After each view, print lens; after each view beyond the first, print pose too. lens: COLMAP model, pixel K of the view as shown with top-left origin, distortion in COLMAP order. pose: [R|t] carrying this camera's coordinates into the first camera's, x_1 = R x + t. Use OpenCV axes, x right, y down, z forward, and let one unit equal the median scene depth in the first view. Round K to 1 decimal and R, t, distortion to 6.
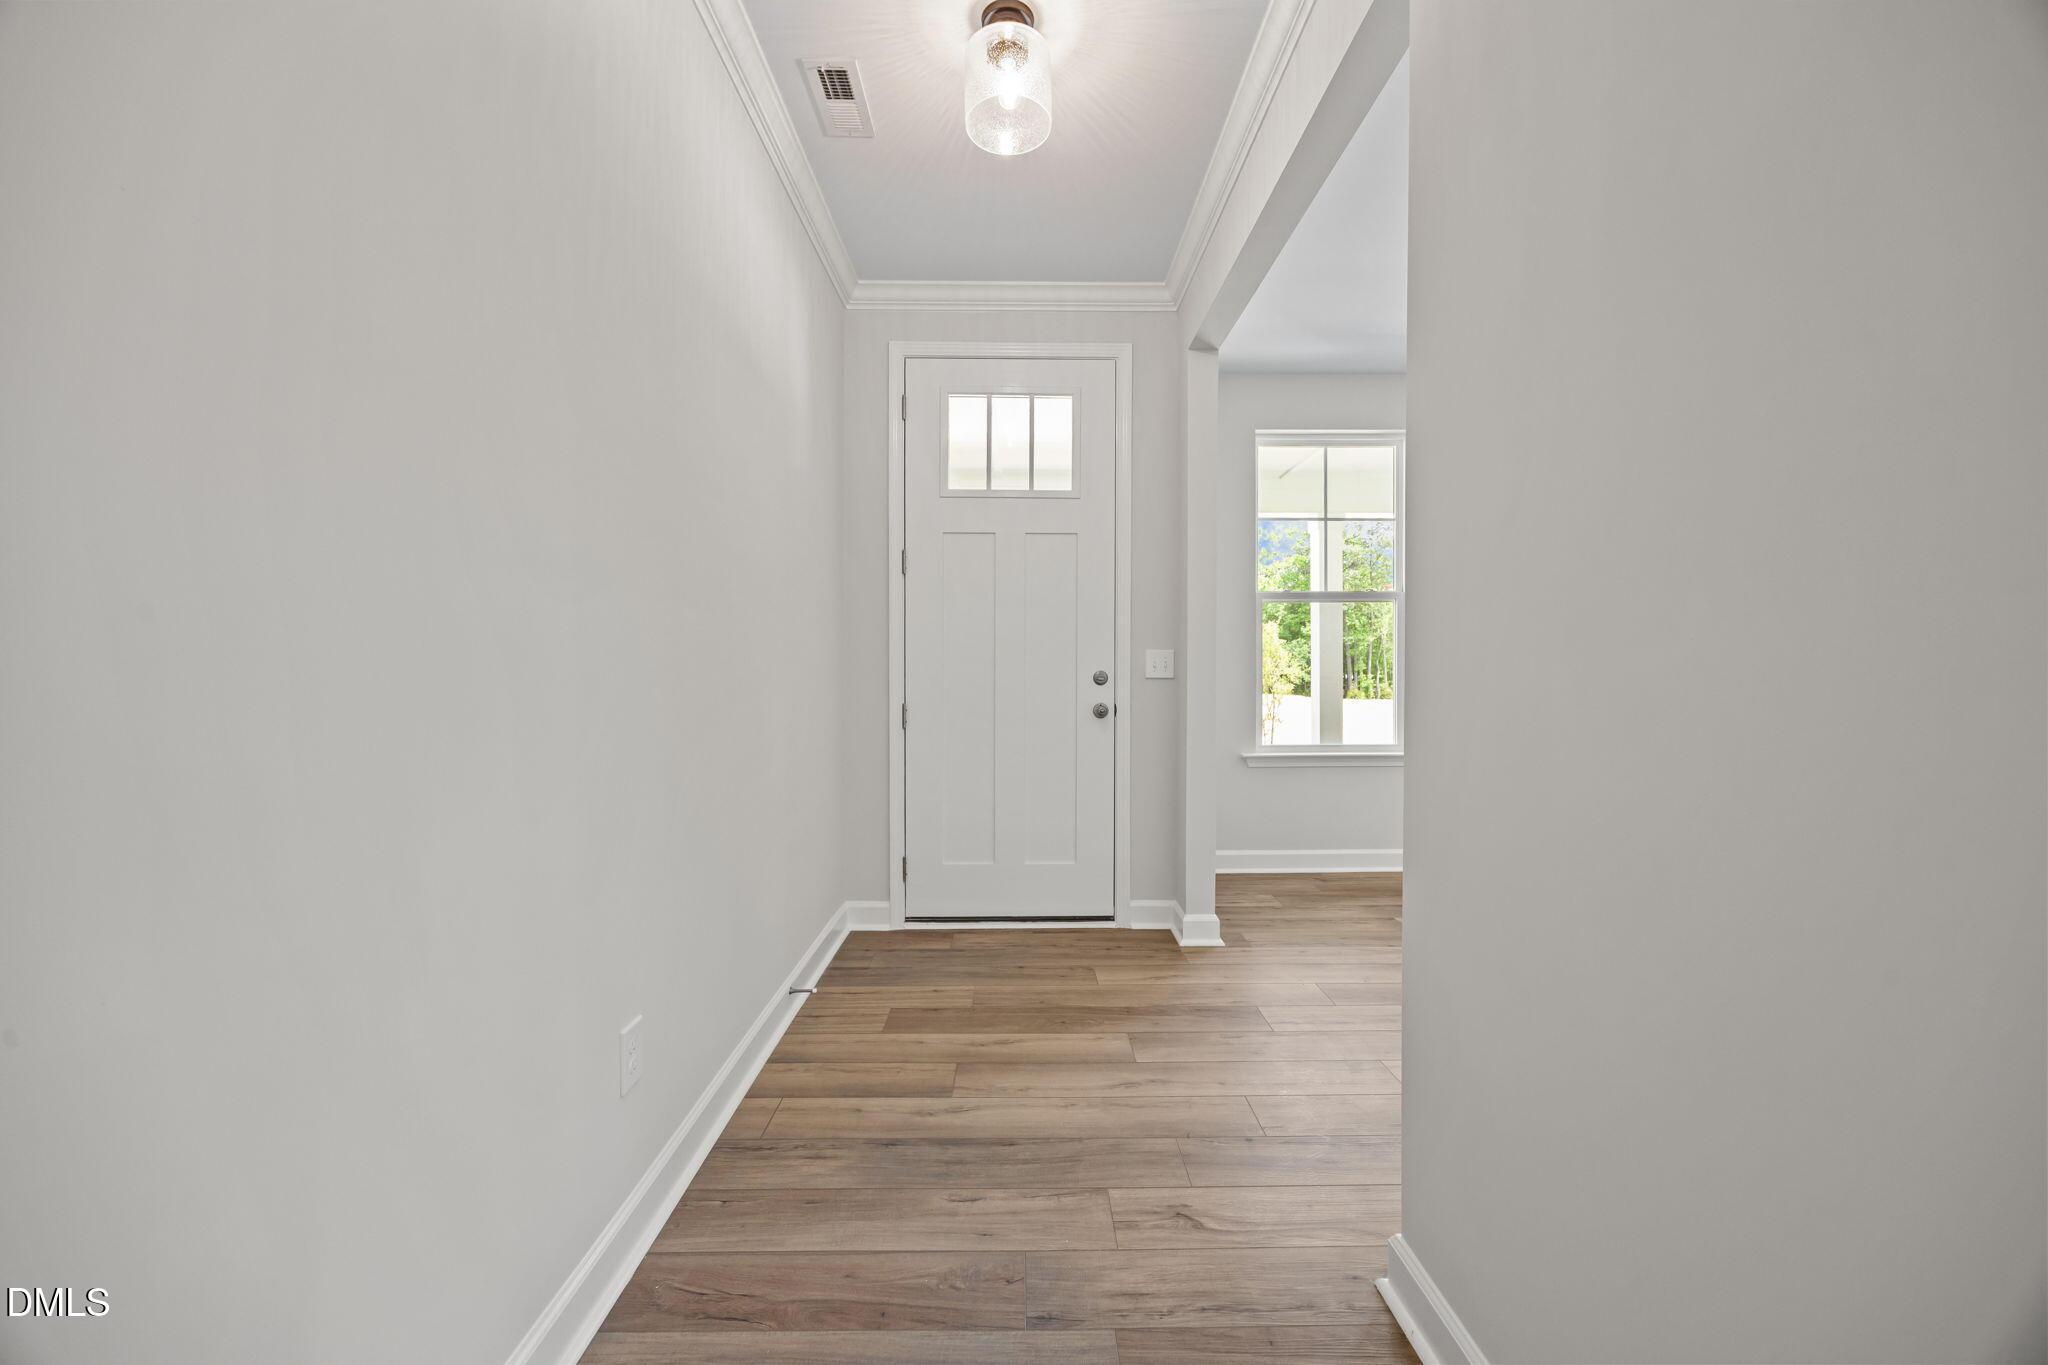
lens RADIAL K [[771.7, 0, 1024.0], [0, 771.7, 682.5], [0, 0, 1]] dist [-0.000251, 0.000010]
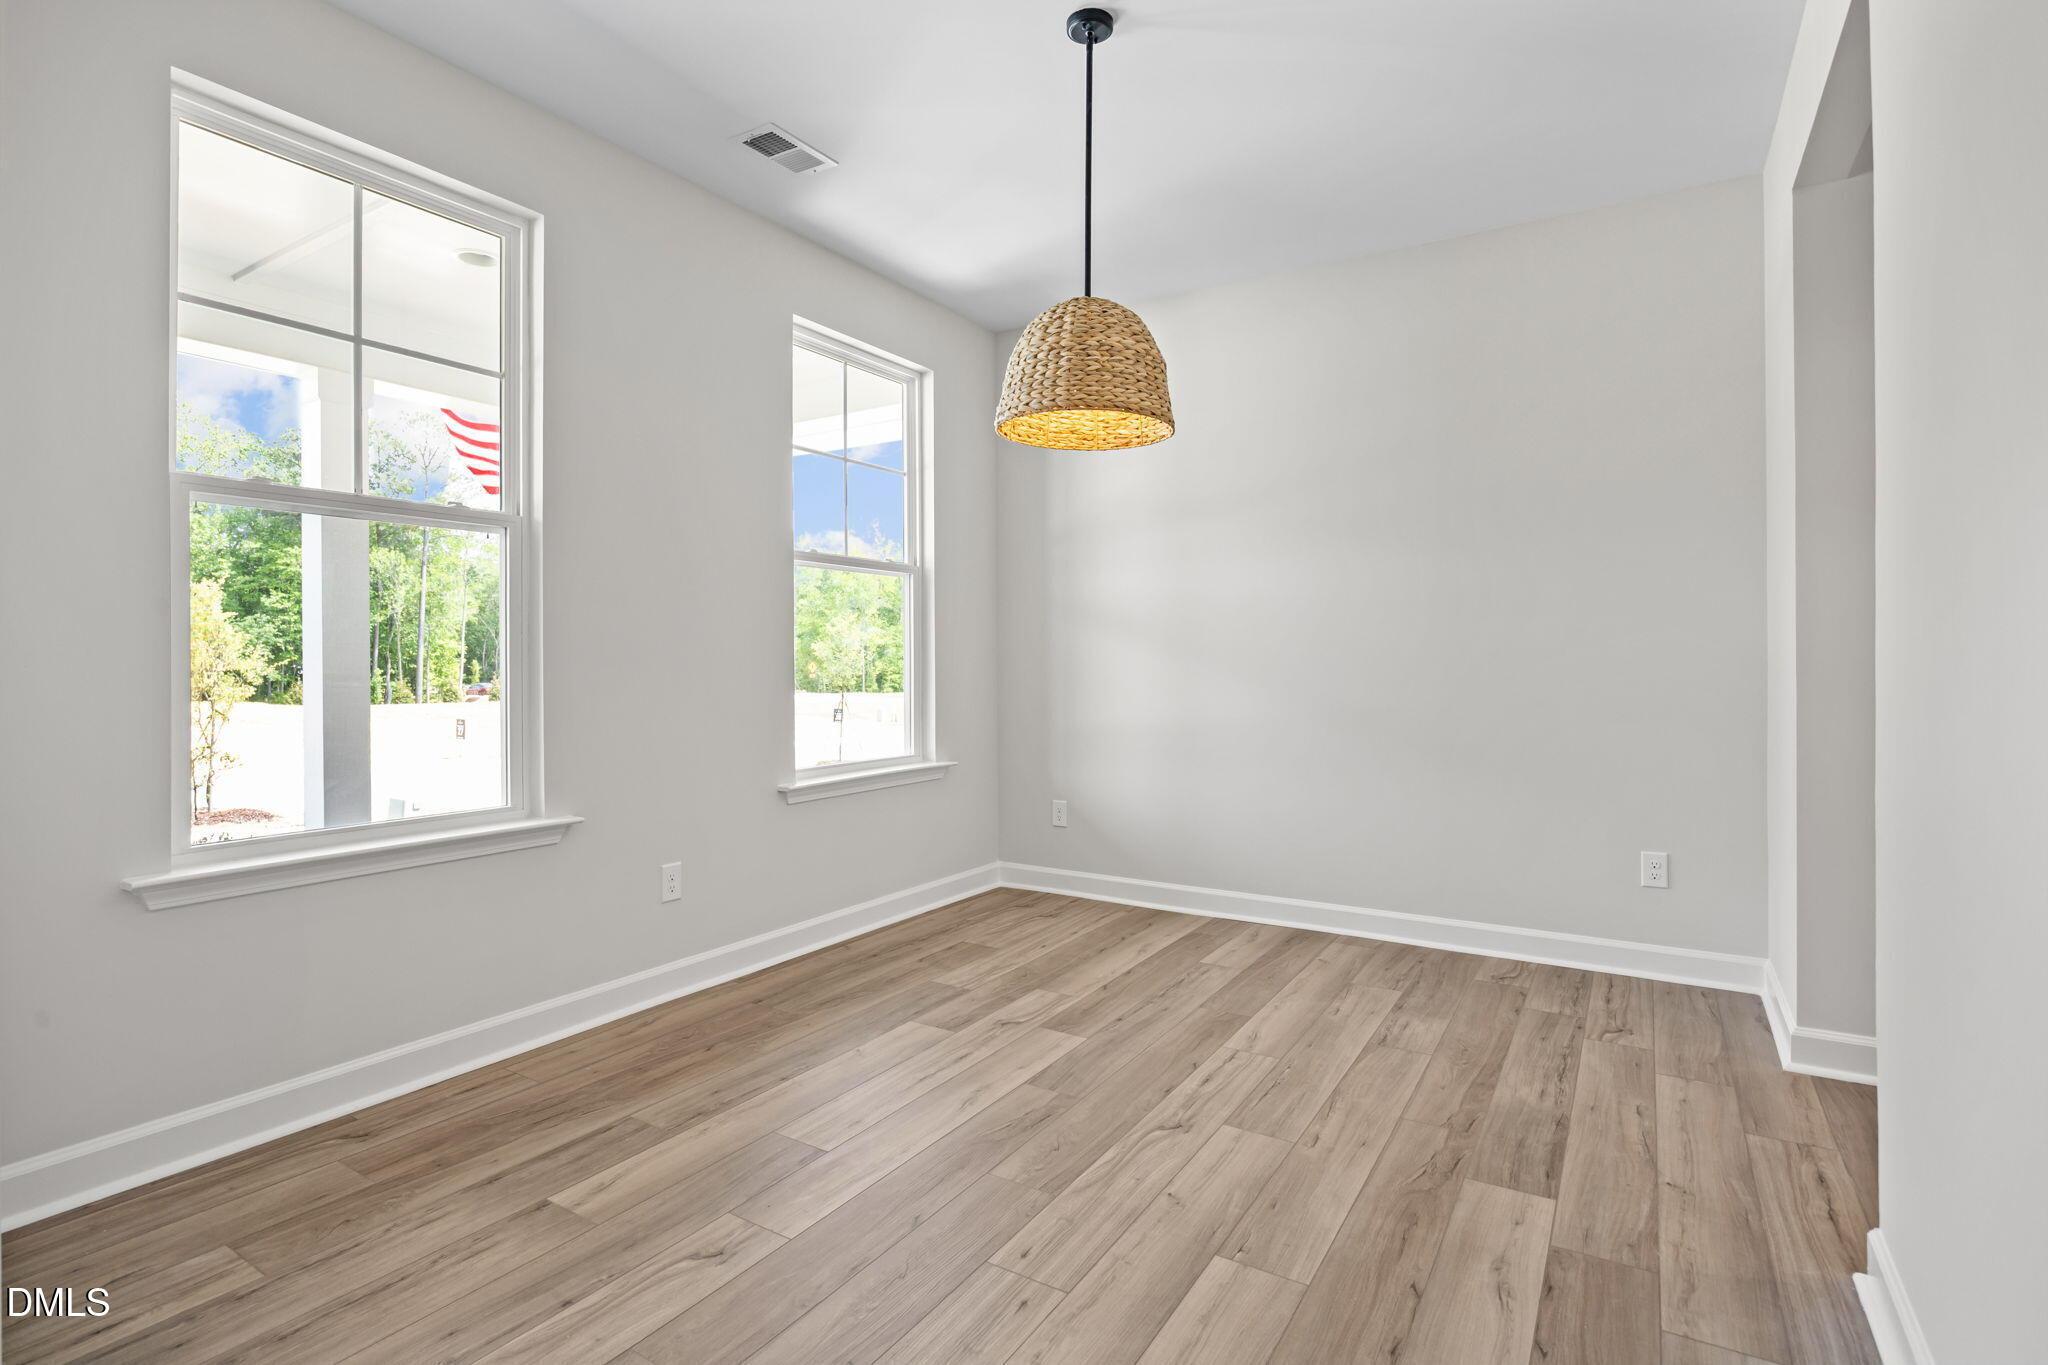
lens RADIAL K [[1001.9, 0, 1017.9], [0, 1001.9, 665.3], [0, 0, 1]] dist [-0.011011, -0.000103]
pose [[0.544807, -0.000378, 0.838561, 0.116021], [0.012138, 0.999899, -0.007436, -0.005236], [-0.838474, 0.014230, 0.544756, 0.377305]]
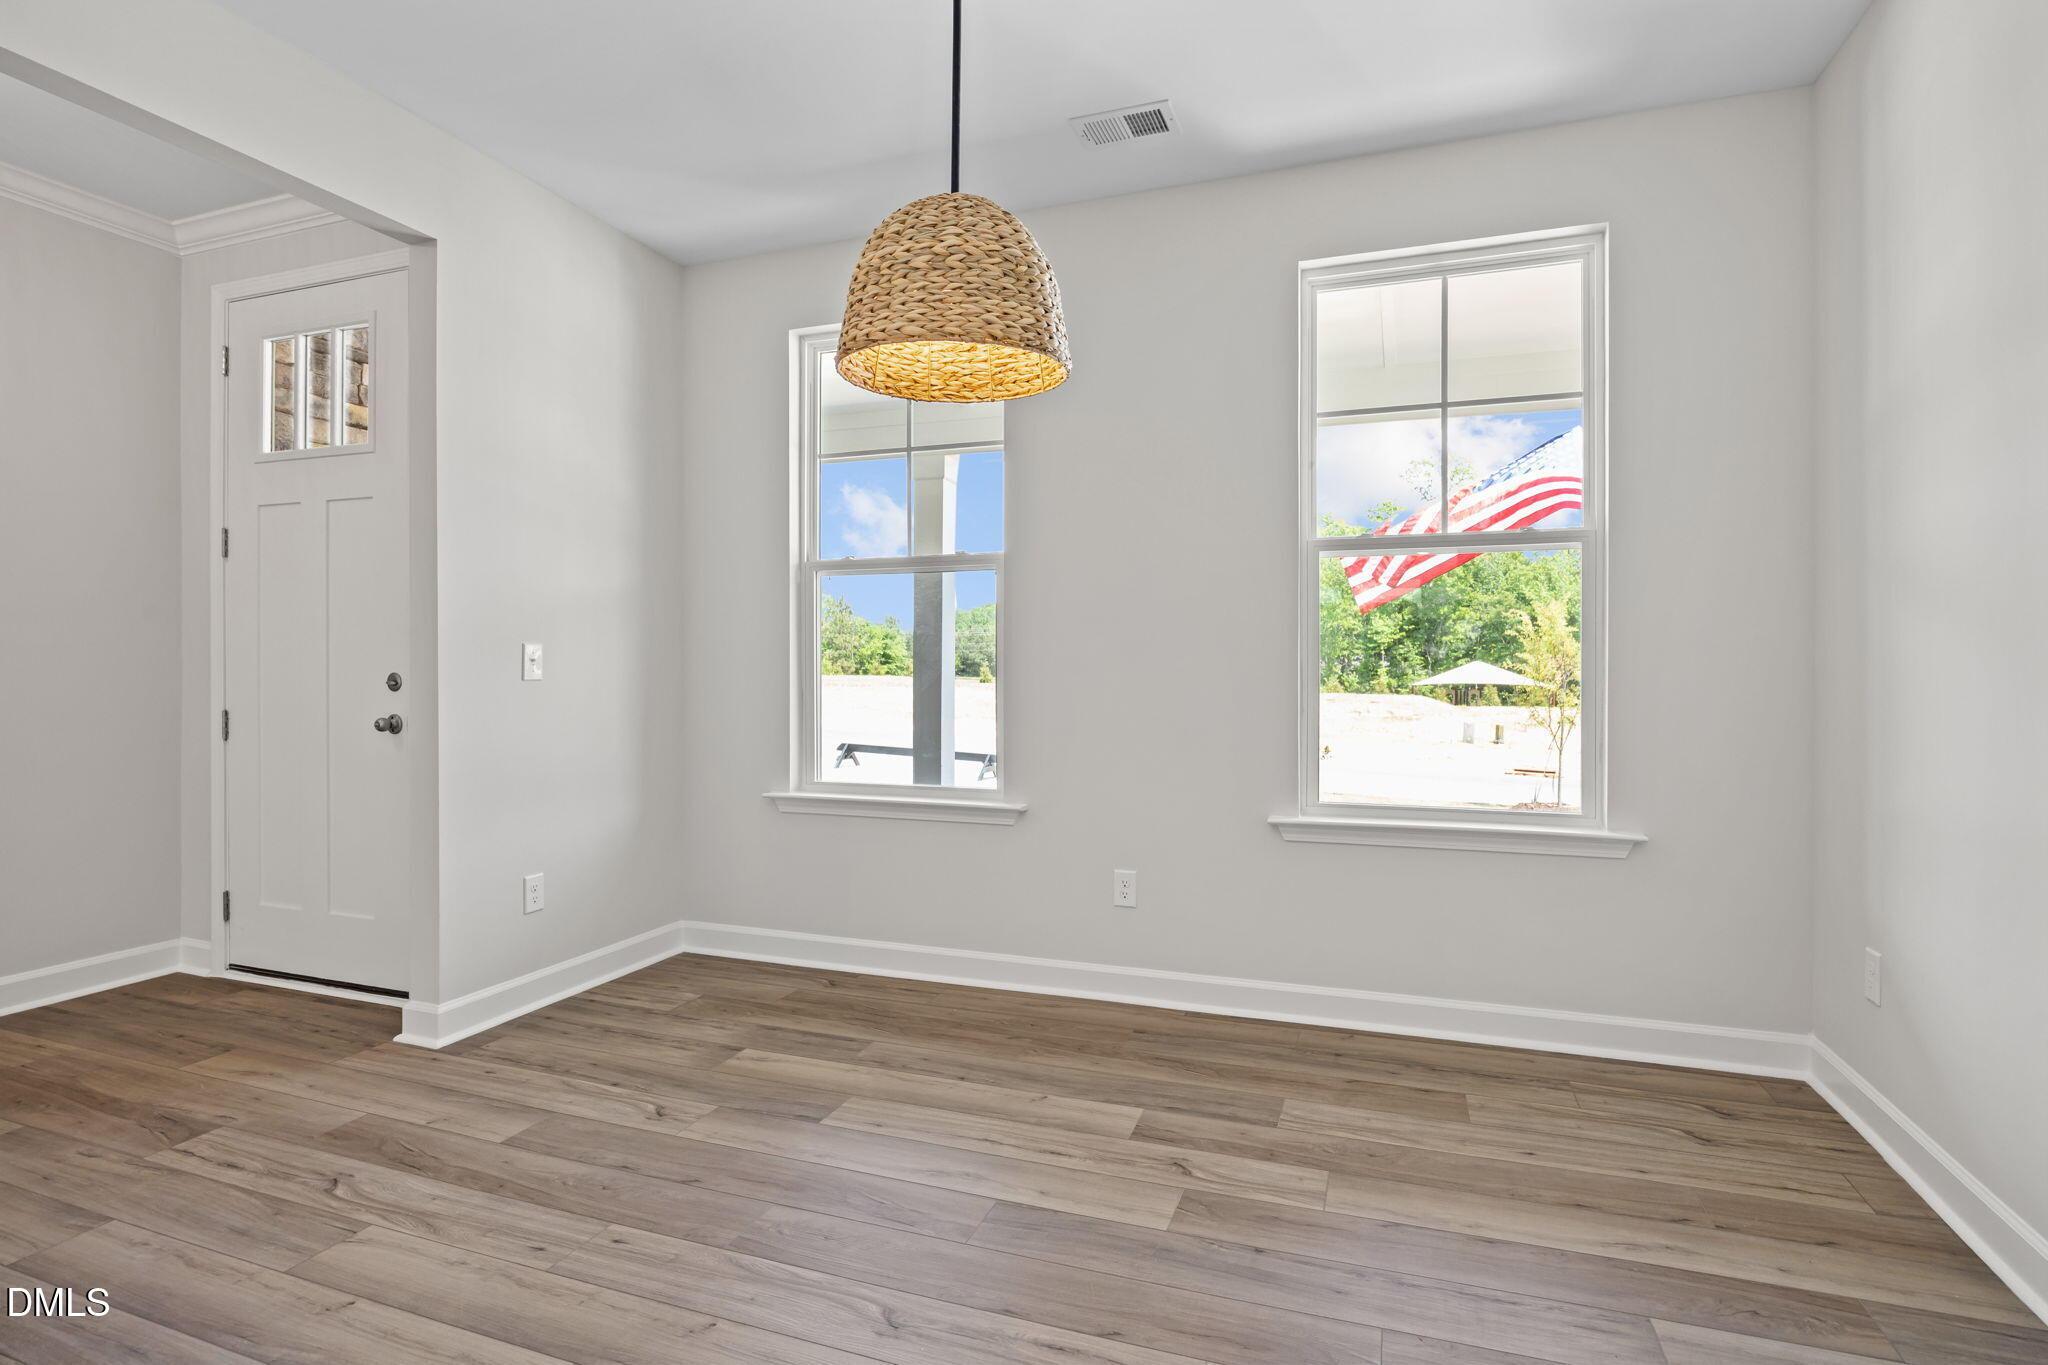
lens RADIAL K [[1005.0, 0, 1024.0], [0, 1005.0, 682.5], [0, 0, 1]] dist [-0.011536, 0.000378]
pose [[0.932601, 0.007055, -0.360840, 0.873633], [-0.009113, 0.999950, -0.004000, -0.005715], [0.360794, 0.007019, 0.932619, 0.246506]]
